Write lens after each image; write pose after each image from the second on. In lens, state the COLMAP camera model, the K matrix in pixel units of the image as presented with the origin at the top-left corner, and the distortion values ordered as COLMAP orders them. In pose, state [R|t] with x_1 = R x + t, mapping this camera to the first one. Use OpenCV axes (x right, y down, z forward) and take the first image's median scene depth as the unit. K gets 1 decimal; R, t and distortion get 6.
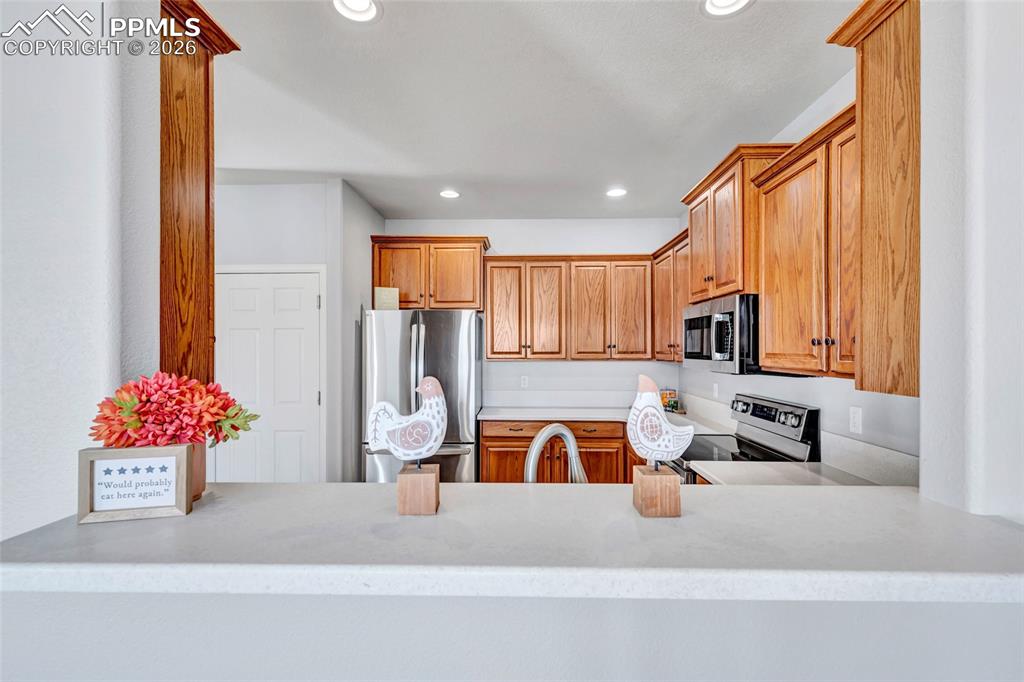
lens RADIAL K [[469.4, 0, 519.0], [0, 469.4, 342.3], [0, 0, 1]] dist [0.006625, 0.000009]
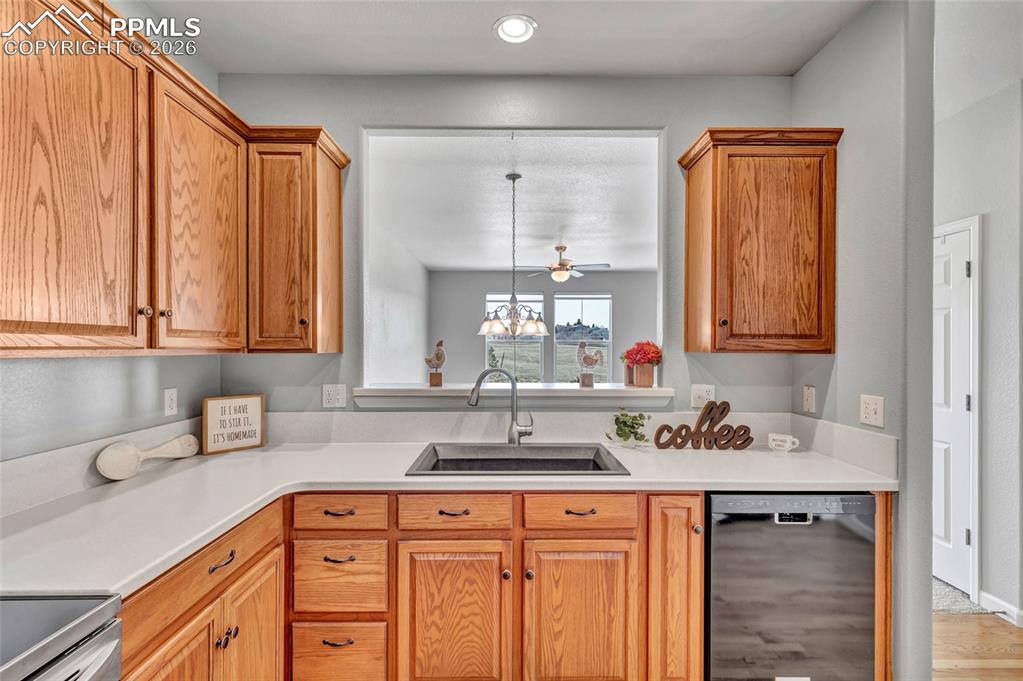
lens RADIAL K [[469.0, 0, 513.8], [0, 469.0, 345.1], [0, 0, 1]] dist [0.006625, 0.000009]
pose [[-0.999404, -0.006343, -0.033930, 0.024711], [-0.006006, 0.999932, -0.010013, 0.028678], [0.033991, -0.009803, -0.999374, 0.870385]]
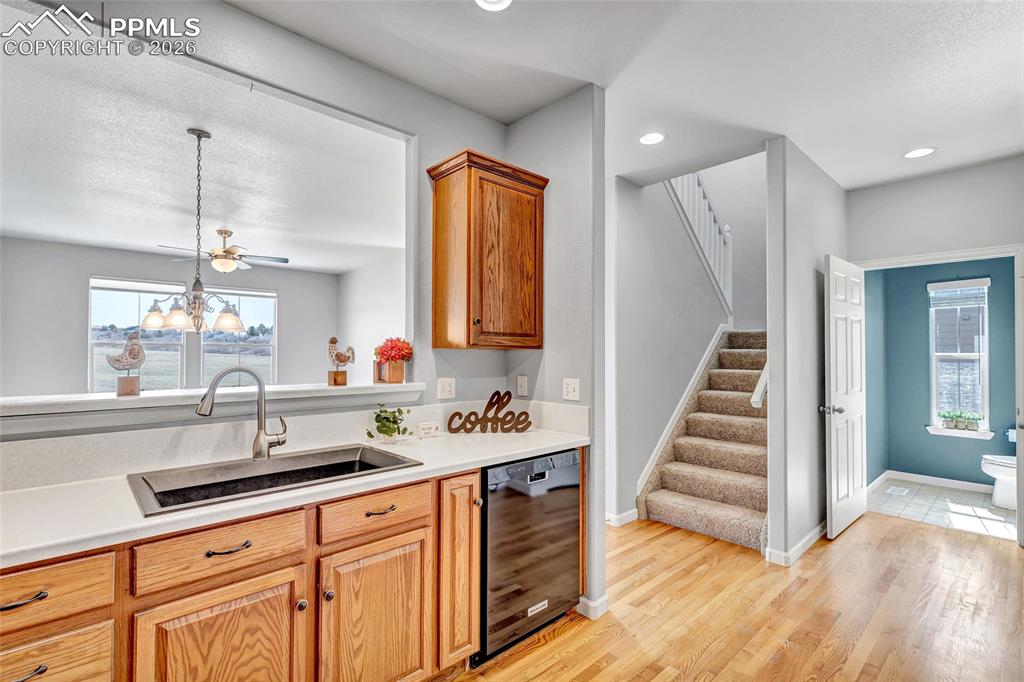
lens RADIAL K [[469.4, 0, 516.1], [0, 469.4, 345.2], [0, 0, 1]] dist [0.006625, 0.000009]
pose [[-0.717911, -0.014885, -0.695975, 0.158870], [0.003671, 0.999677, -0.025167, 0.042871], [0.696125, -0.020623, -0.717624, 0.819762]]
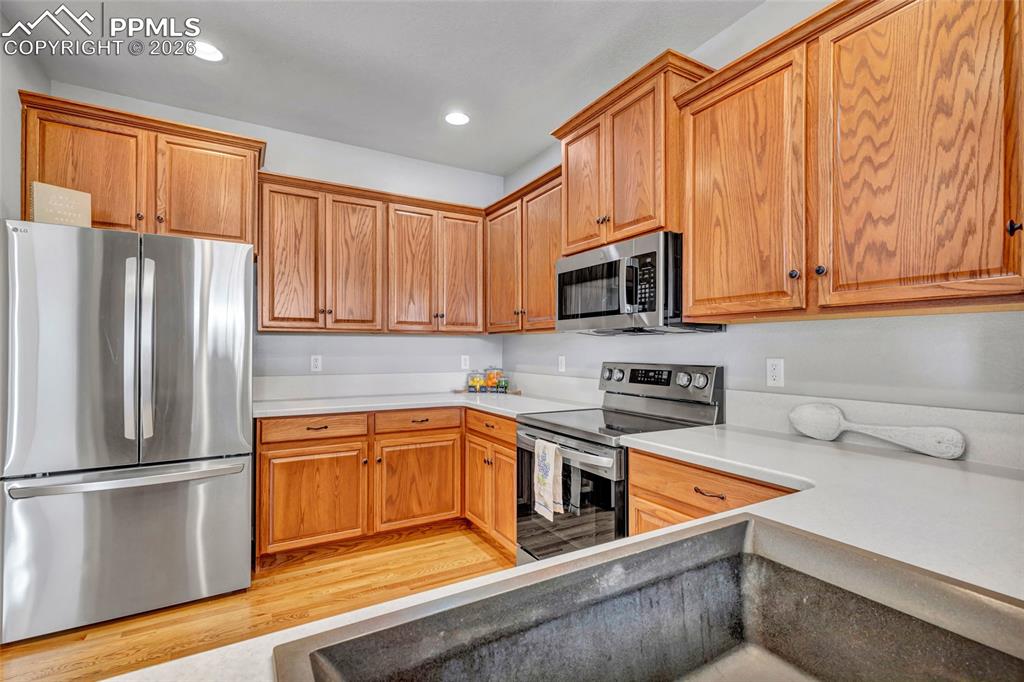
lens RADIAL K [[469.4, 0, 514.3], [0, 469.4, 344.6], [0, 0, 1]] dist [0.006625, 0.000009]
pose [[0.855188, 0.006198, 0.518282, -0.116933], [-0.005791, 0.999980, -0.002404, 0.063480], [-0.518286, -0.000946, 0.855207, 0.260459]]
